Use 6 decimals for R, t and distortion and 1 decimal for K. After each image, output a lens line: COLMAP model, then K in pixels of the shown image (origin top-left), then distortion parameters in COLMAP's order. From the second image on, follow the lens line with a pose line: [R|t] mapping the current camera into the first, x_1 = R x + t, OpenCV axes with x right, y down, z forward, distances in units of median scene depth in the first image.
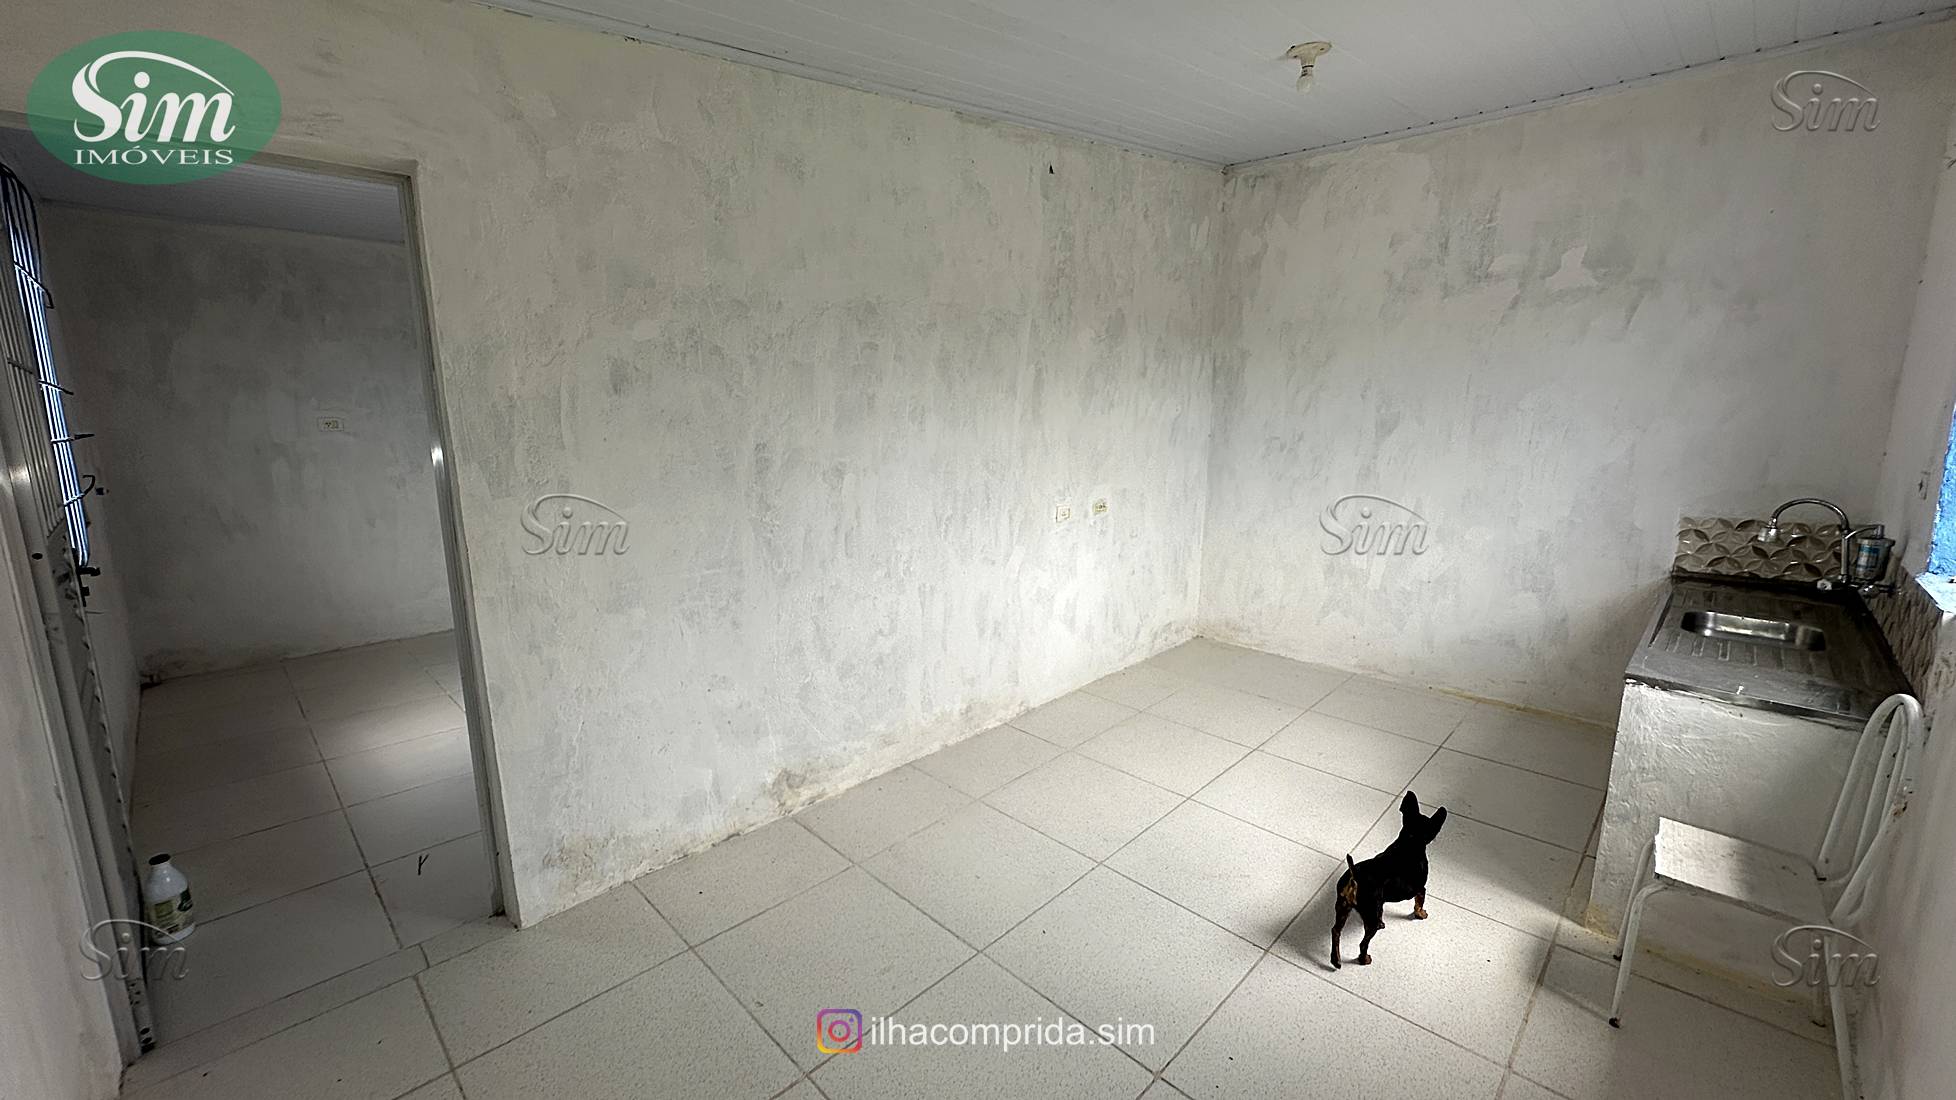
lens RADIAL K [[778.5, 0, 971.9], [0, 778.5, 549.8], [0, 0, 1]] dist [0.000613, -0.000171]
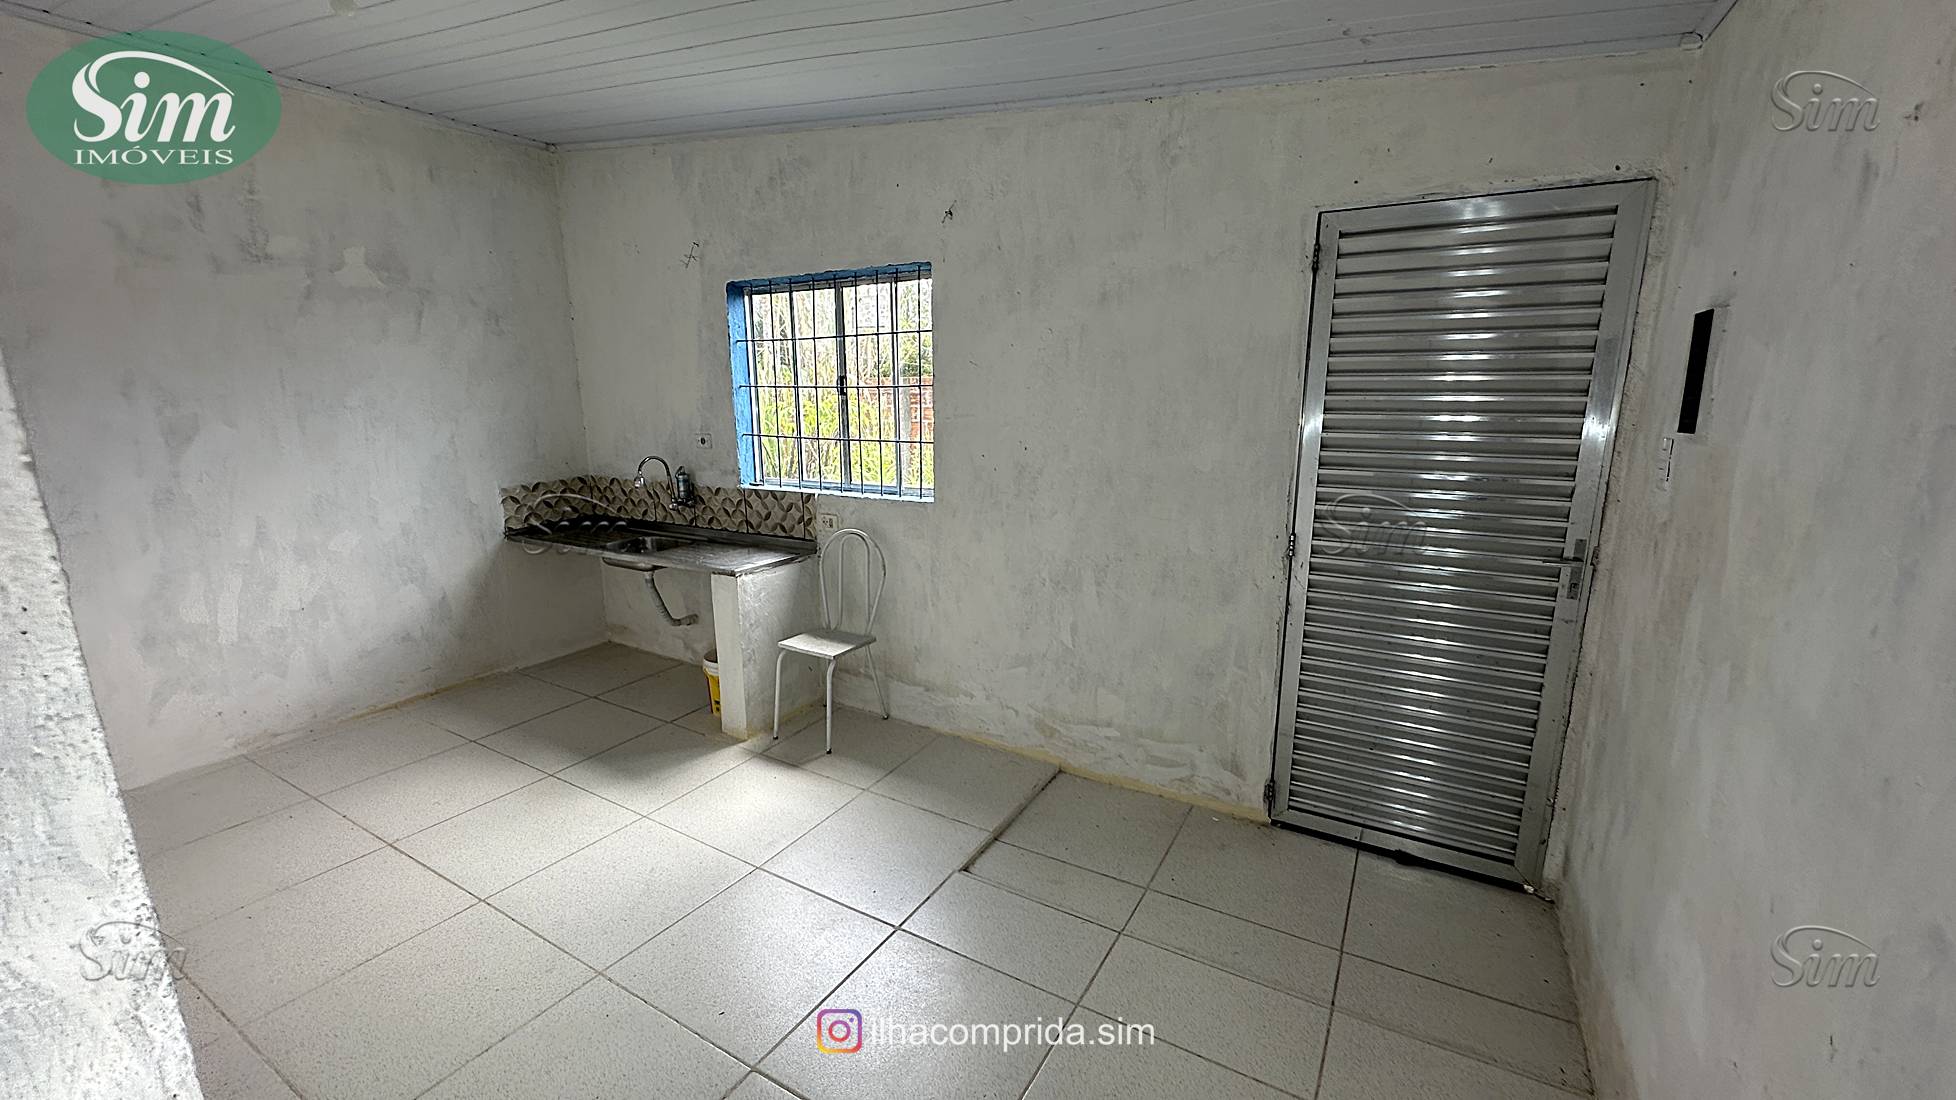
lens RADIAL K [[778.5, 0, 975.3], [0, 778.5, 553.3], [0, 0, 1]] dist [0.000613, -0.000171]
pose [[-0.238057, -0.203804, 0.949628, -0.442475], [0.188372, 0.949483, 0.250995, -0.104140], [-0.952809, 0.238635, -0.187640, 0.486729]]
